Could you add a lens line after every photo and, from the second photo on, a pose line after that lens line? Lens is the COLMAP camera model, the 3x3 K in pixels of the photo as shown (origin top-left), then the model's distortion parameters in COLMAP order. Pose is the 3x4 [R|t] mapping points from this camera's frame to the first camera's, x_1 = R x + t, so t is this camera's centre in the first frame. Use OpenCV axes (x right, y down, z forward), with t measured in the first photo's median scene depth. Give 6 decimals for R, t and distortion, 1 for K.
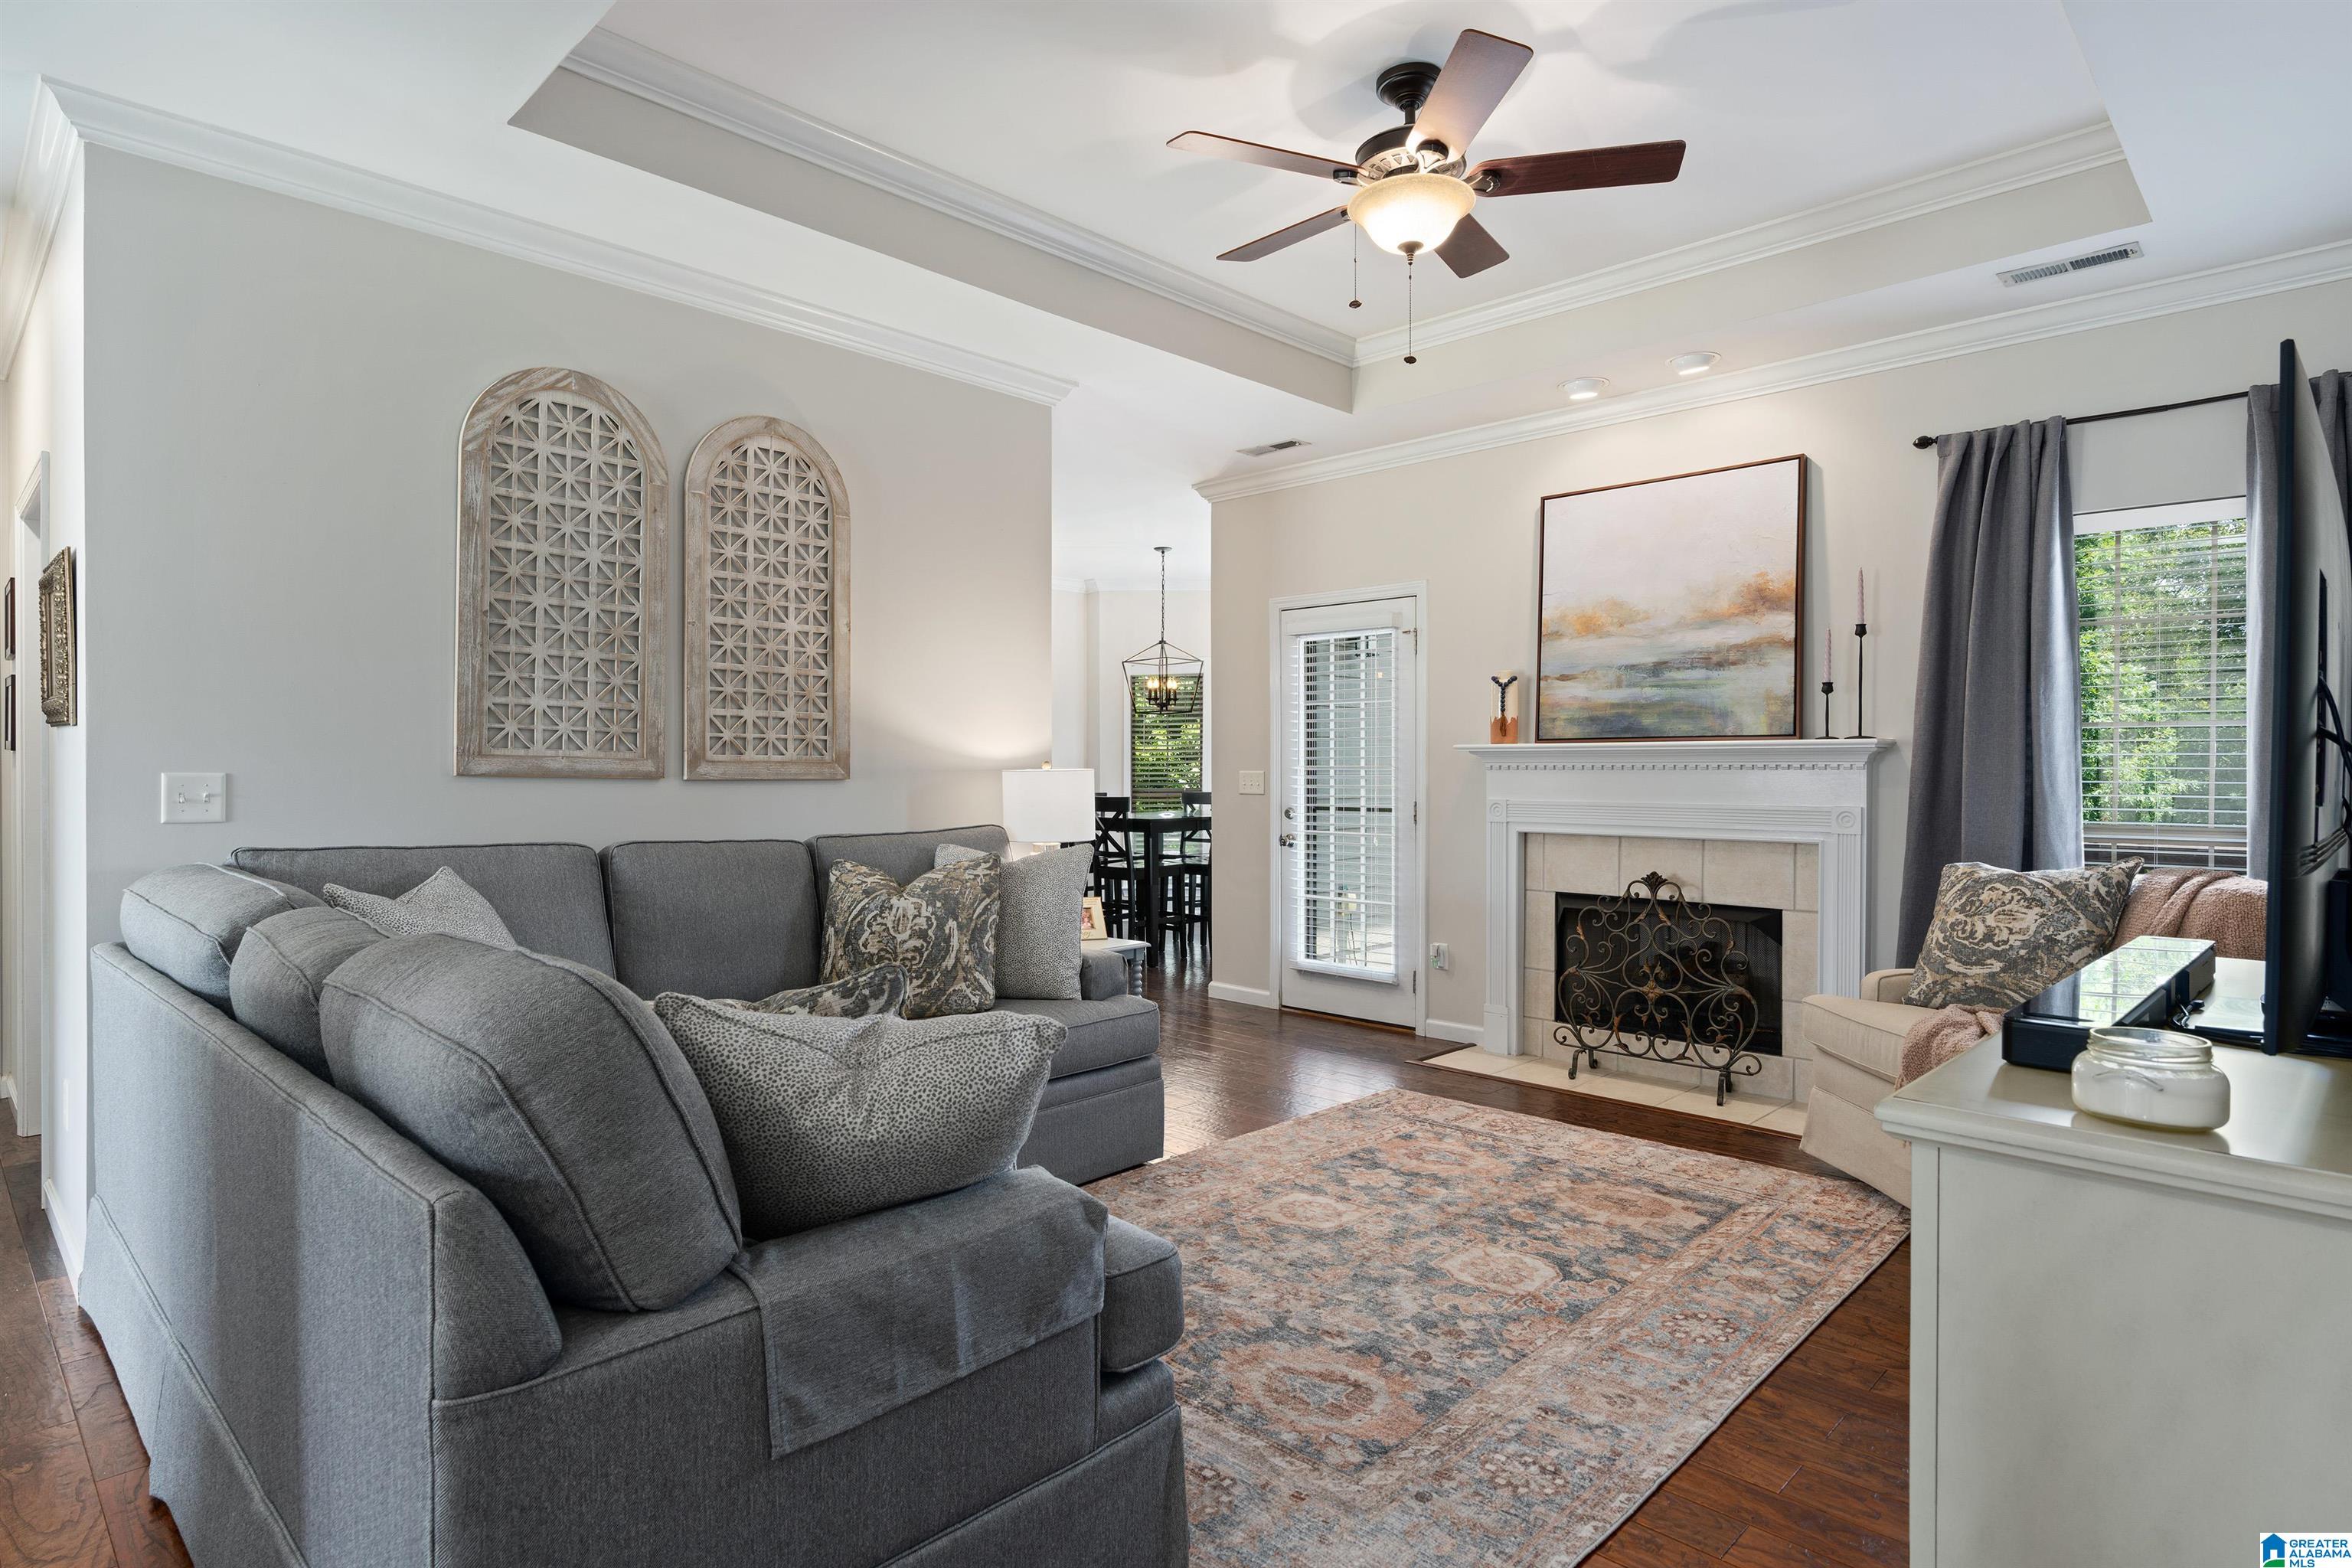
lens RADIAL K [[1260.9, 0, 1176.0], [0, 1260.9, 784.0], [0, 0, 1]] dist [-0.023332, -0.000360]
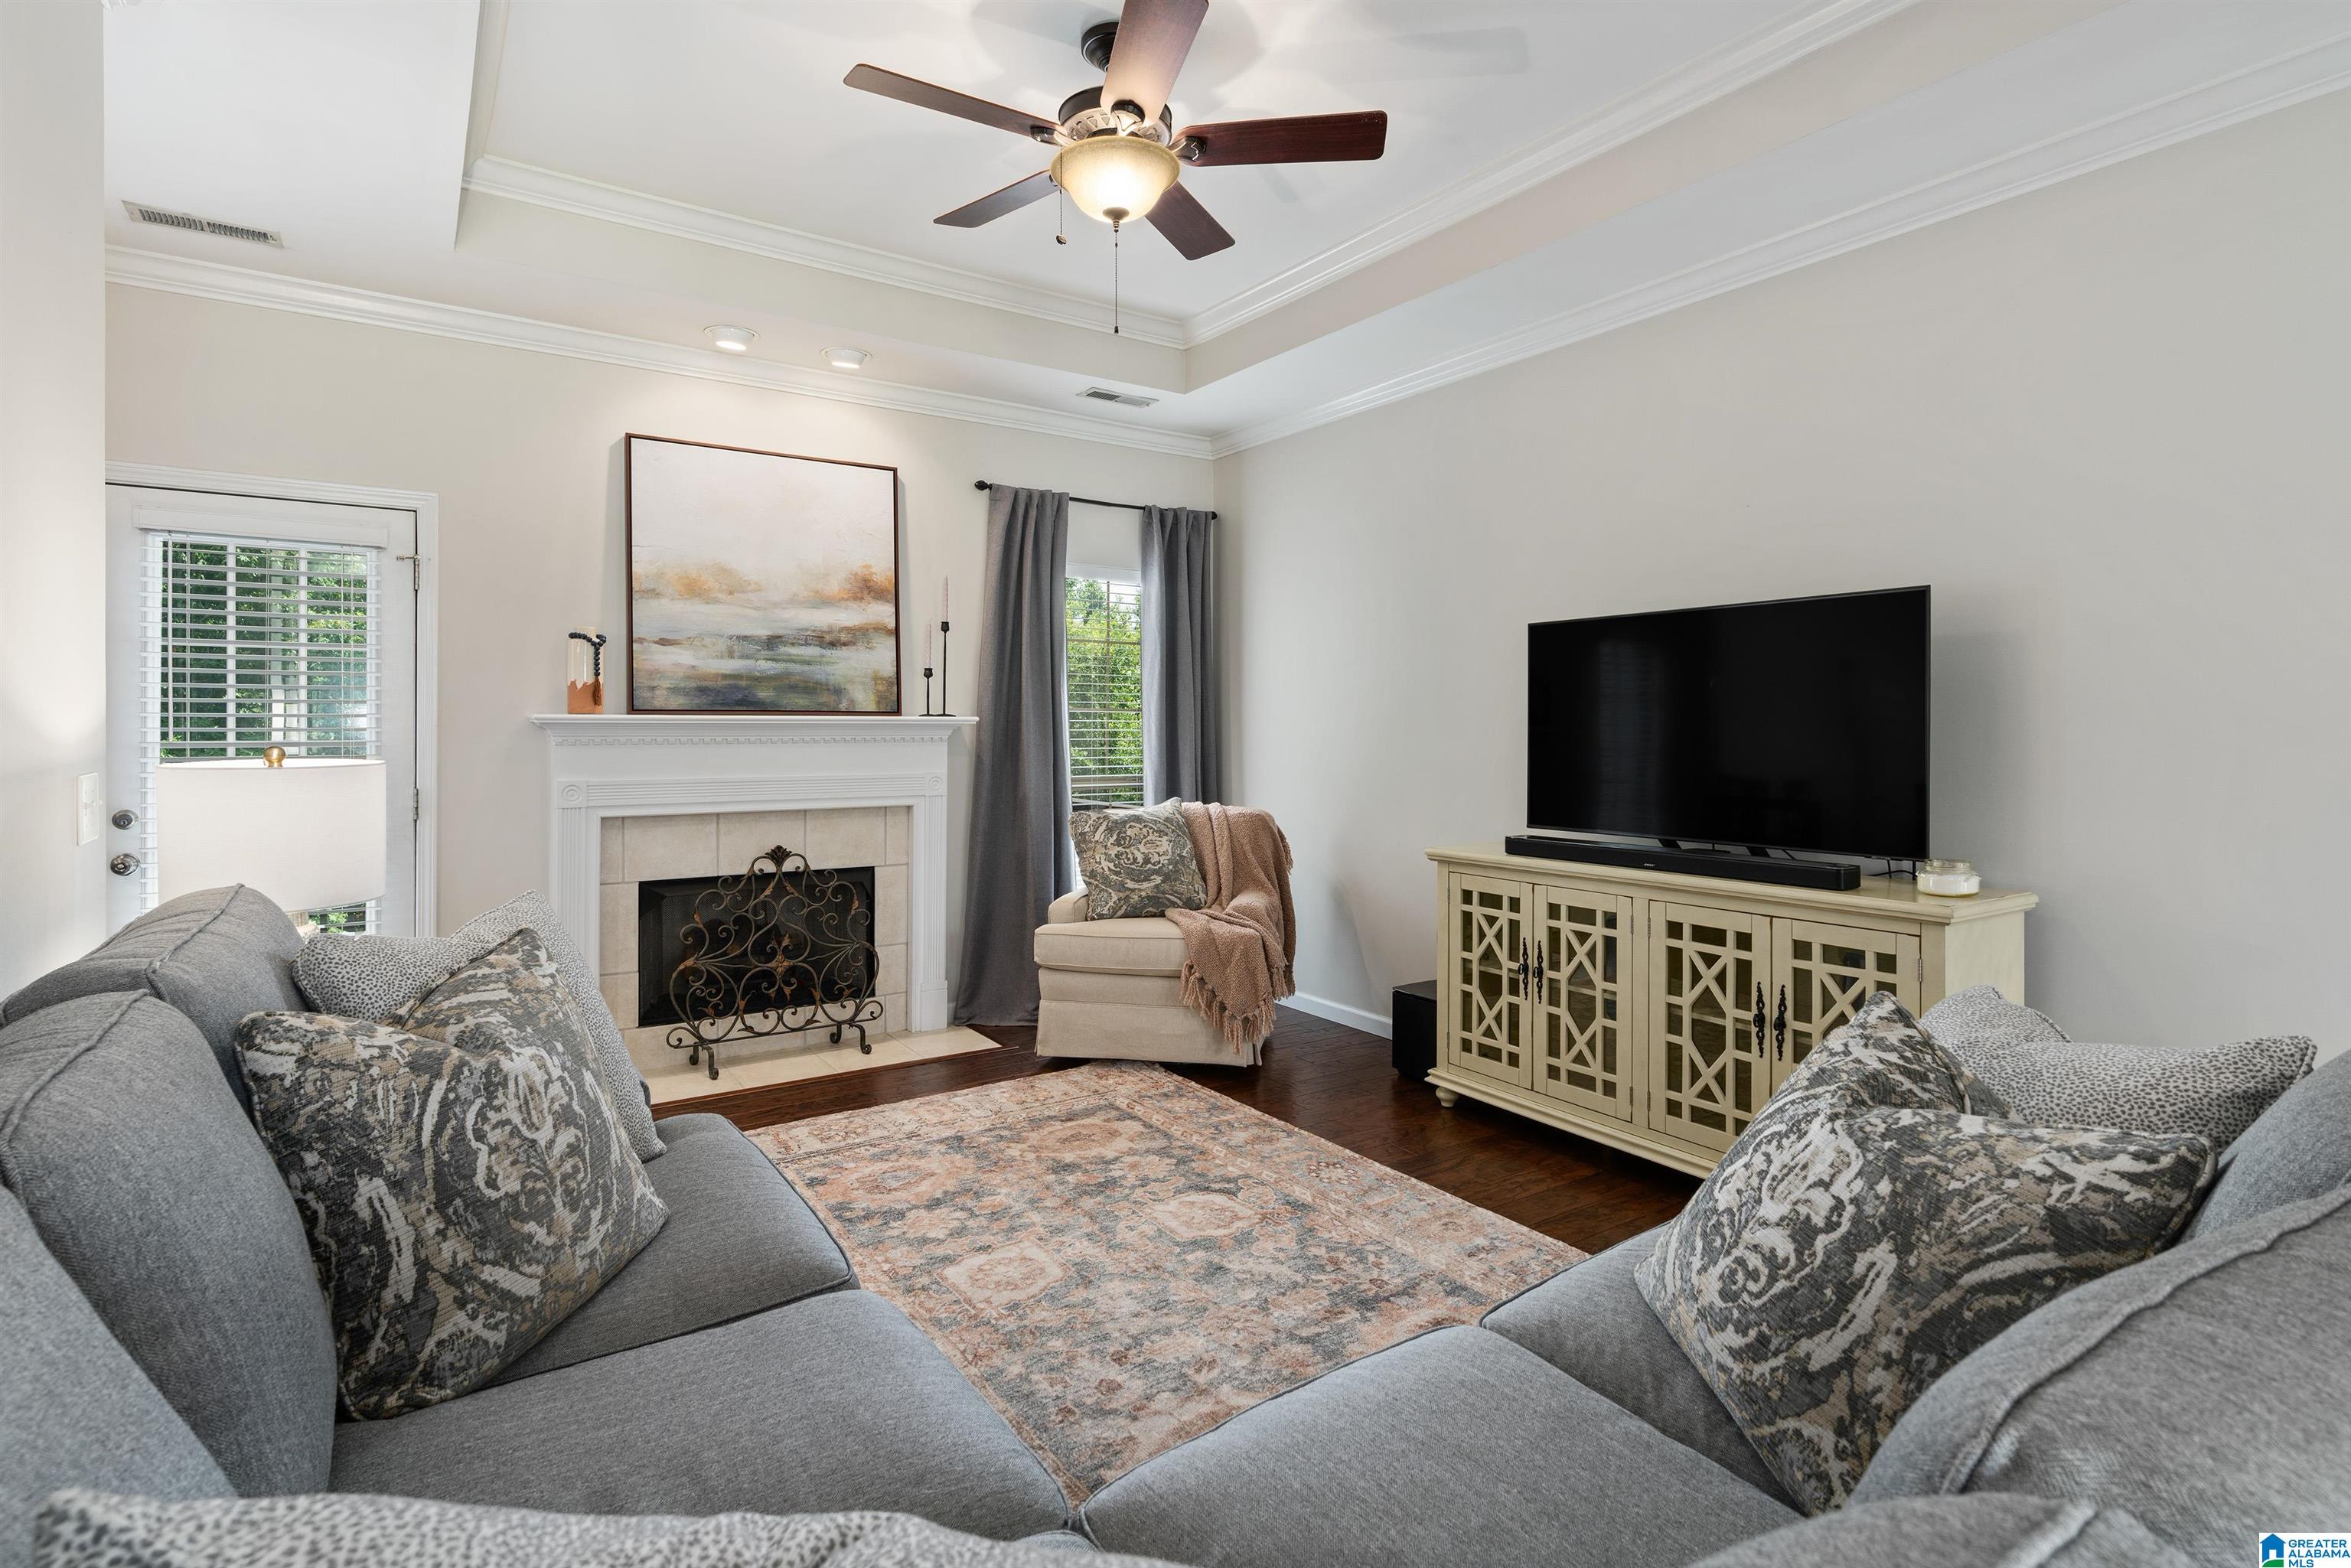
lens RADIAL K [[1110.4, 0, 1171.6], [0, 1110.4, 733.5], [0, 0, 1]] dist [-0.011642, 0.000061]
pose [[0.207255, -0.004671, 0.978276, -0.441873], [0.010861, 0.999938, 0.002473, -0.018964], [-0.978227, 0.010112, 0.207293, 0.539087]]
